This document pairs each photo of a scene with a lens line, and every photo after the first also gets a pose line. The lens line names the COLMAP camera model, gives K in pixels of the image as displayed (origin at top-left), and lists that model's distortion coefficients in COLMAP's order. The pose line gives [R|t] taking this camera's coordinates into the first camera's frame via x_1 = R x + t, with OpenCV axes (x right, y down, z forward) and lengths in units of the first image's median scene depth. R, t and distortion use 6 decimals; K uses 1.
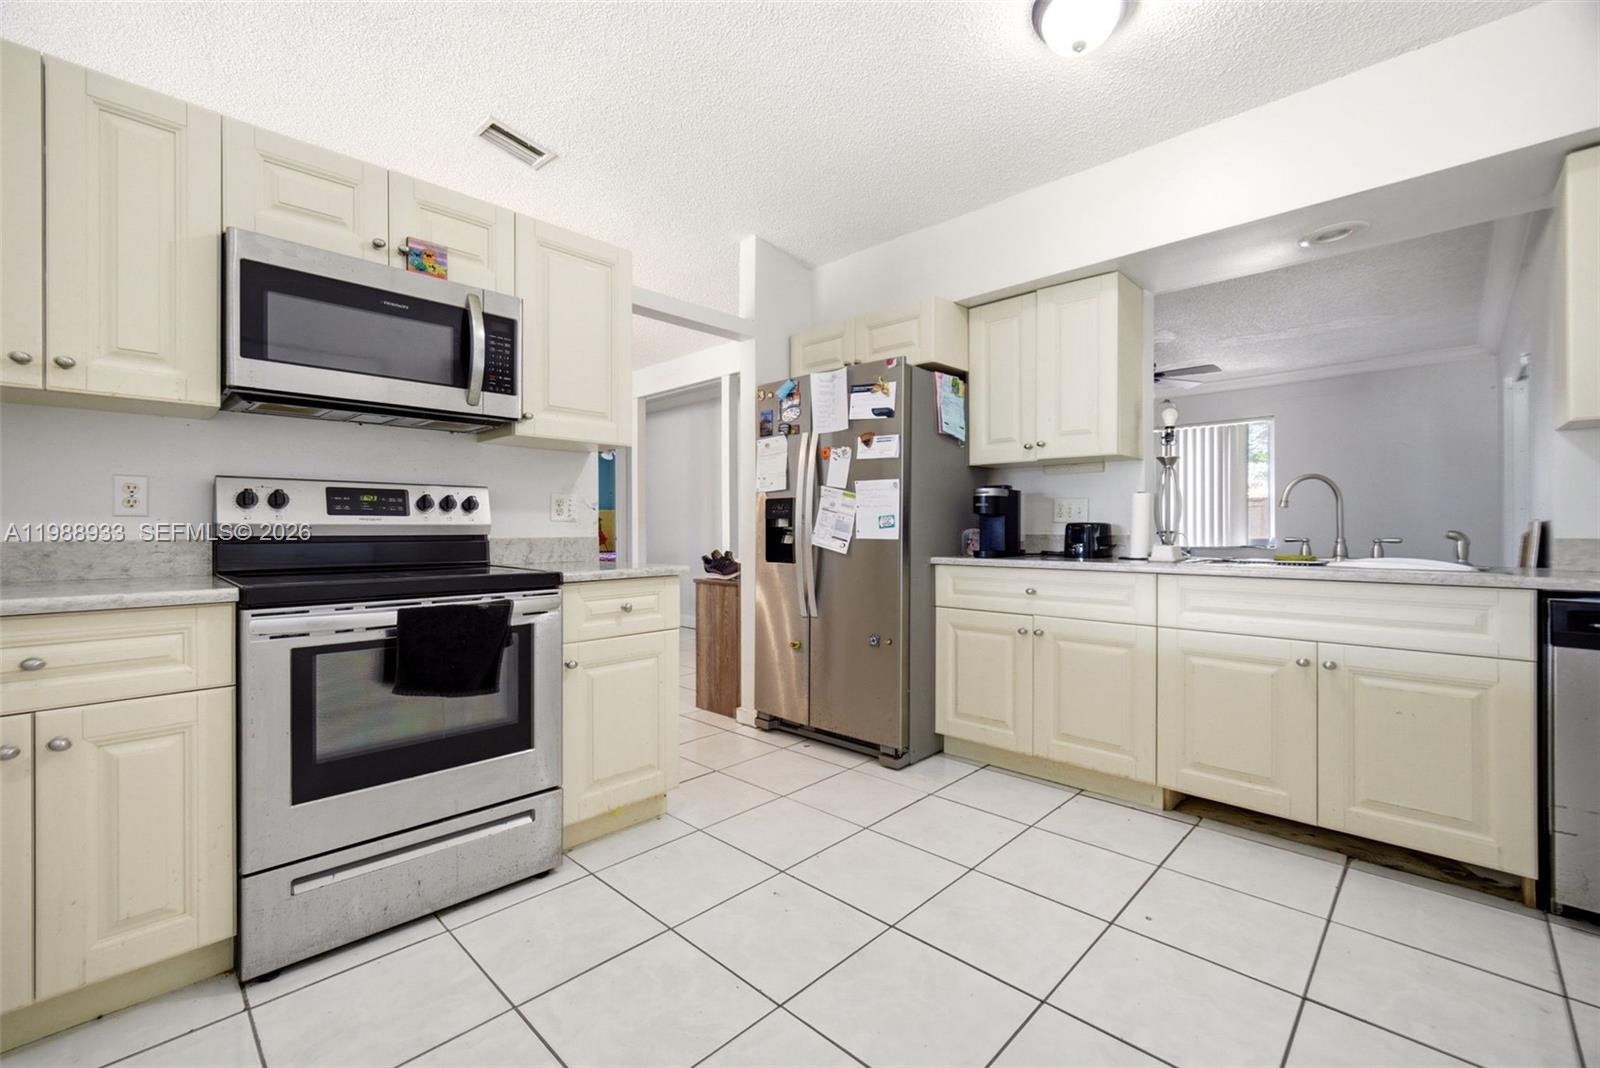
lens RADIAL K [[672.6, 0, 800.1], [0, 672.6, 526.9], [0, 0, 1]] dist [-0.000241, 0.002539]
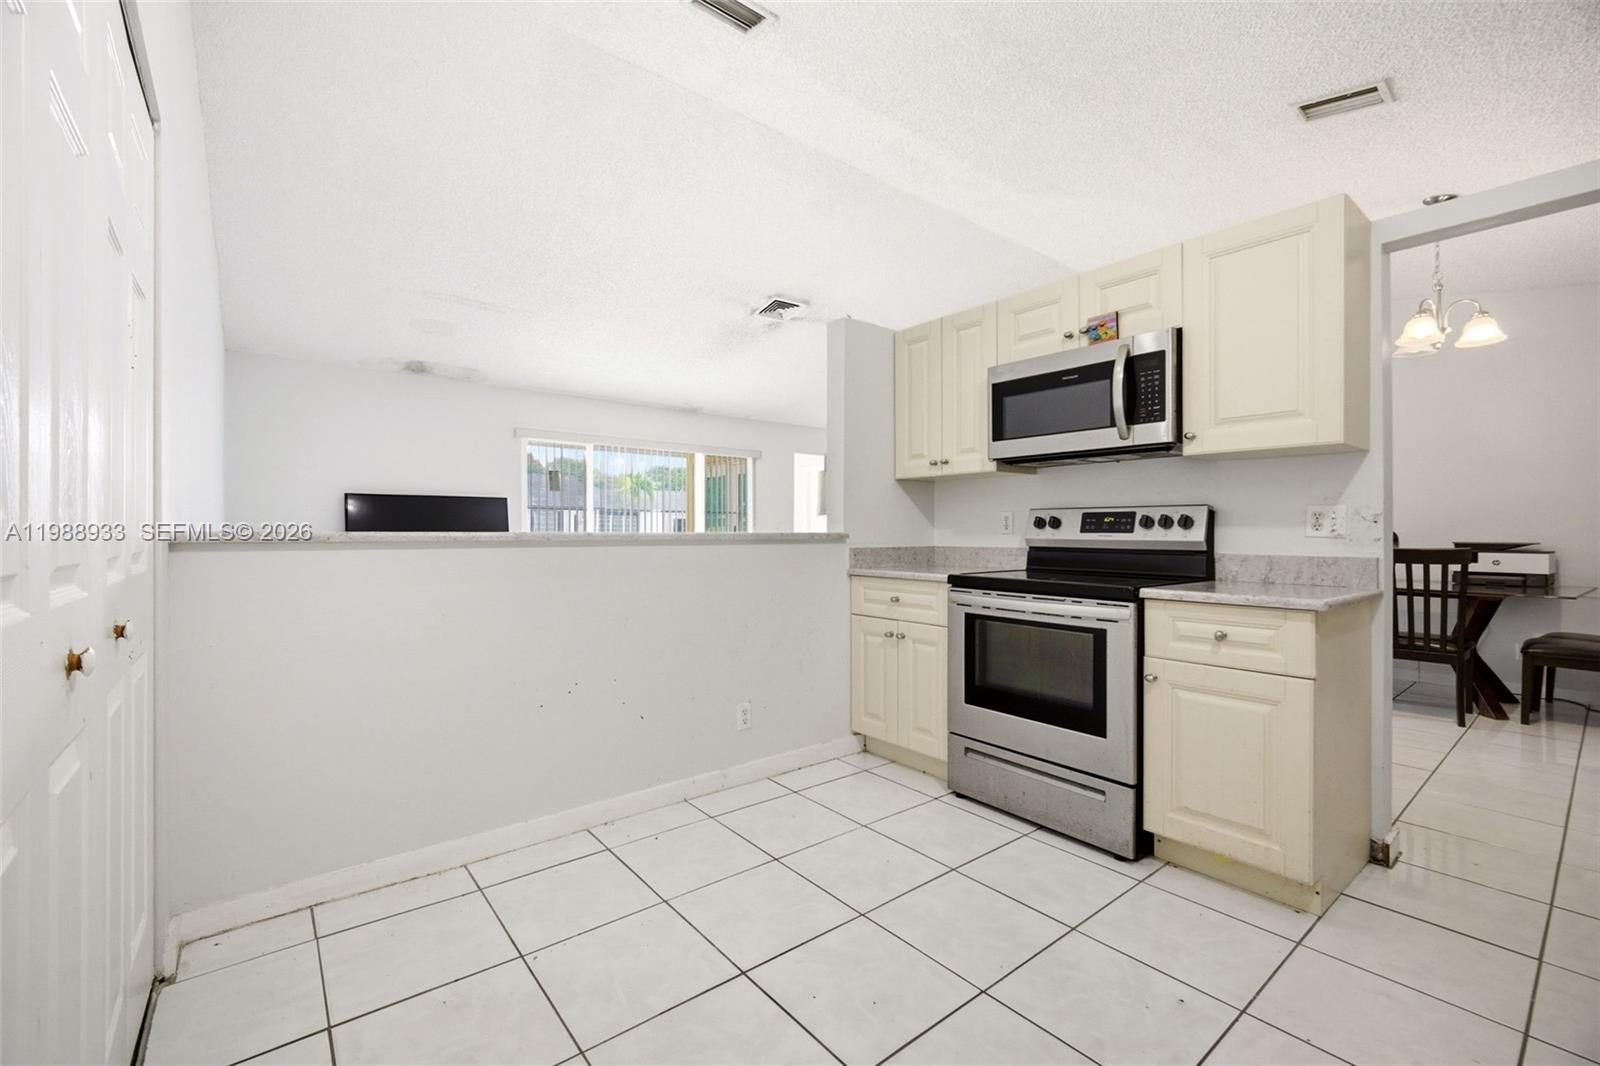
lens RADIAL K [[672.6, 0, 797.0], [0, 672.6, 533.1], [0, 0, 1]] dist [-0.000241, 0.002539]
pose [[-0.117999, 0.004706, -0.993003, 0.695524], [0.000361, 0.999989, 0.004696, -0.021774], [0.993014, 0.000195, -0.117999, 0.535362]]
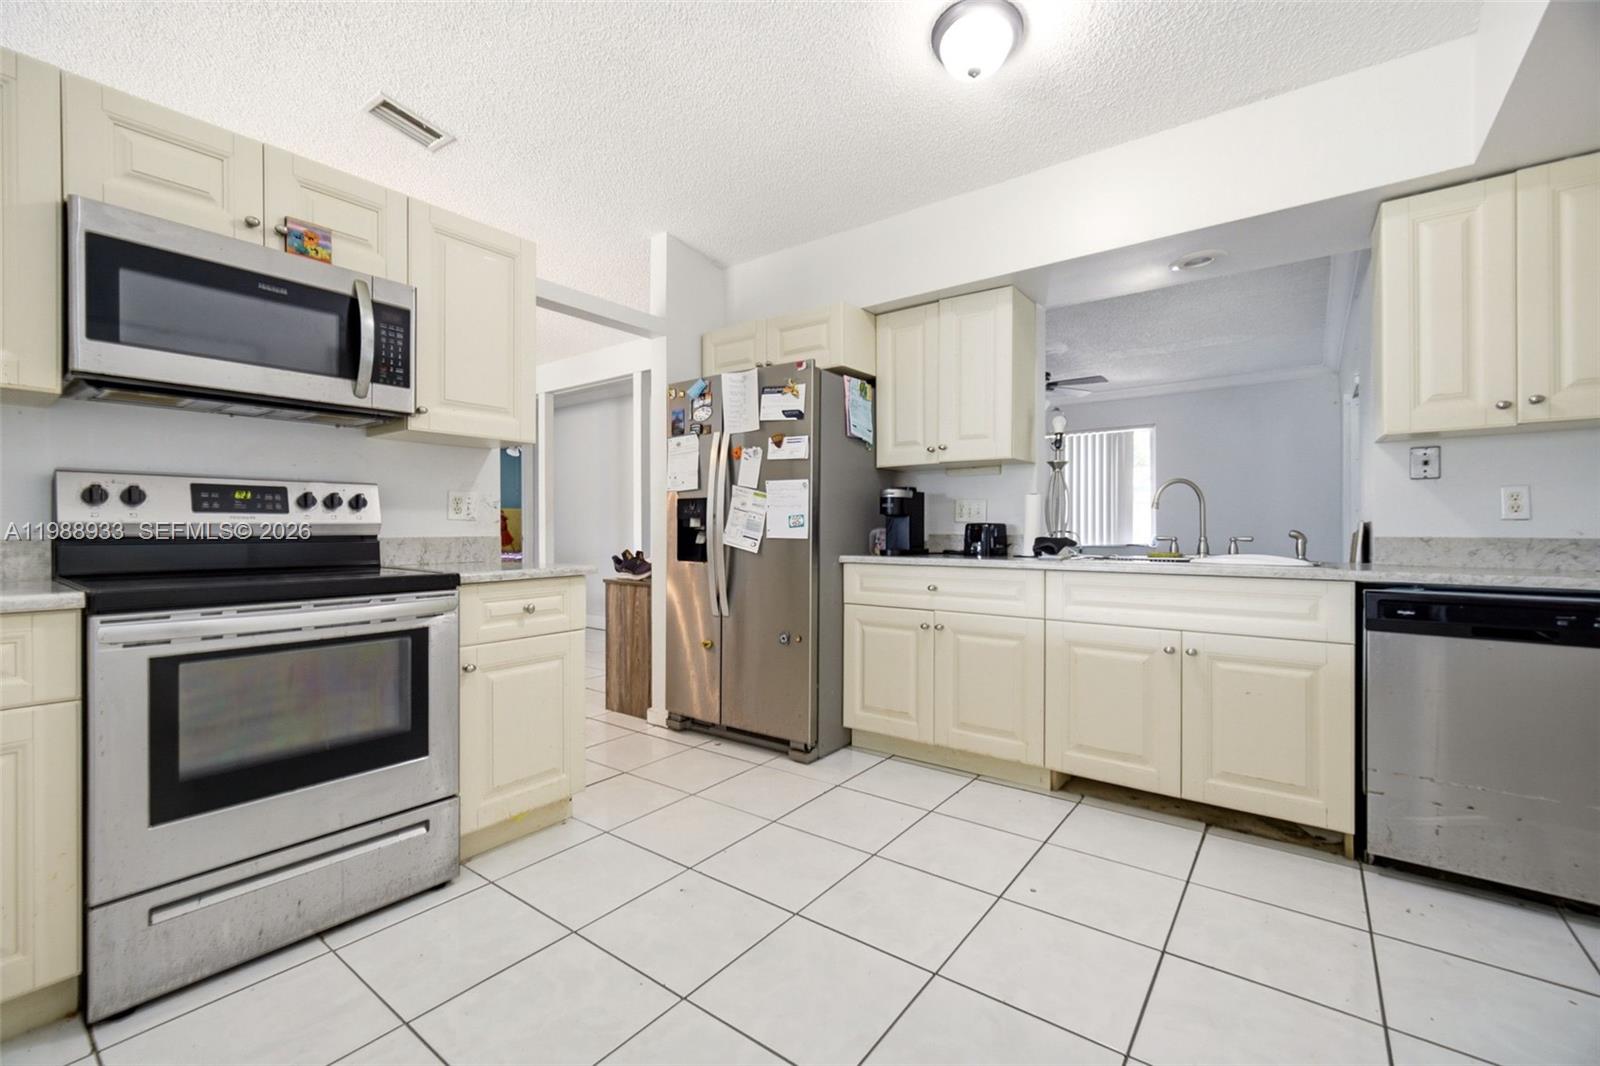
lens RADIAL K [[672.6, 0, 797.3], [0, 672.6, 528.0], [0, 0, 1]] dist [-0.000241, 0.002539]
pose [[0.992893, 0.000579, 0.119007, 0.012012], [-0.000874, 0.999997, 0.002429, 0.000045], [-0.119005, -0.002516, 0.992890, -0.016690]]
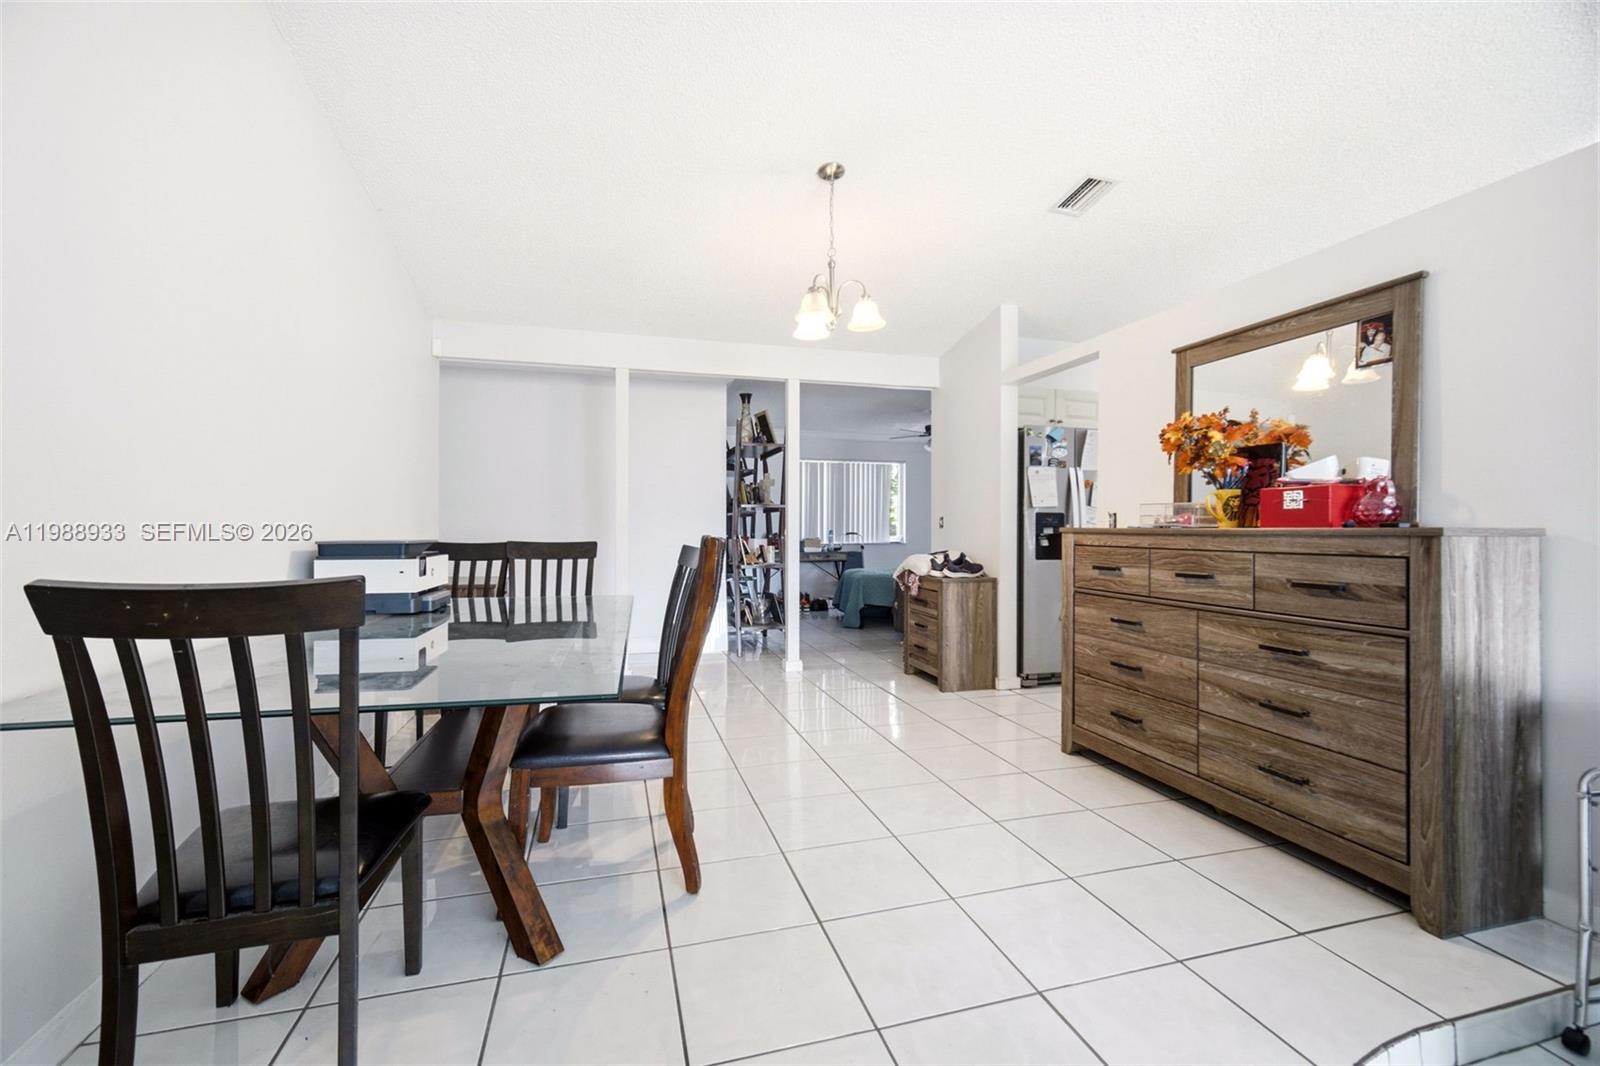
lens RADIAL K [[672.6, 0, 805.4], [0, 672.6, 527.7], [0, 0, 1]] dist [-0.000241, 0.002539]
pose [[0.492018, 0.003448, 0.870578, -2.549337], [-0.006257, 0.999980, -0.000424, -0.013150], [-0.870562, -0.005239, 0.492030, 1.320395]]
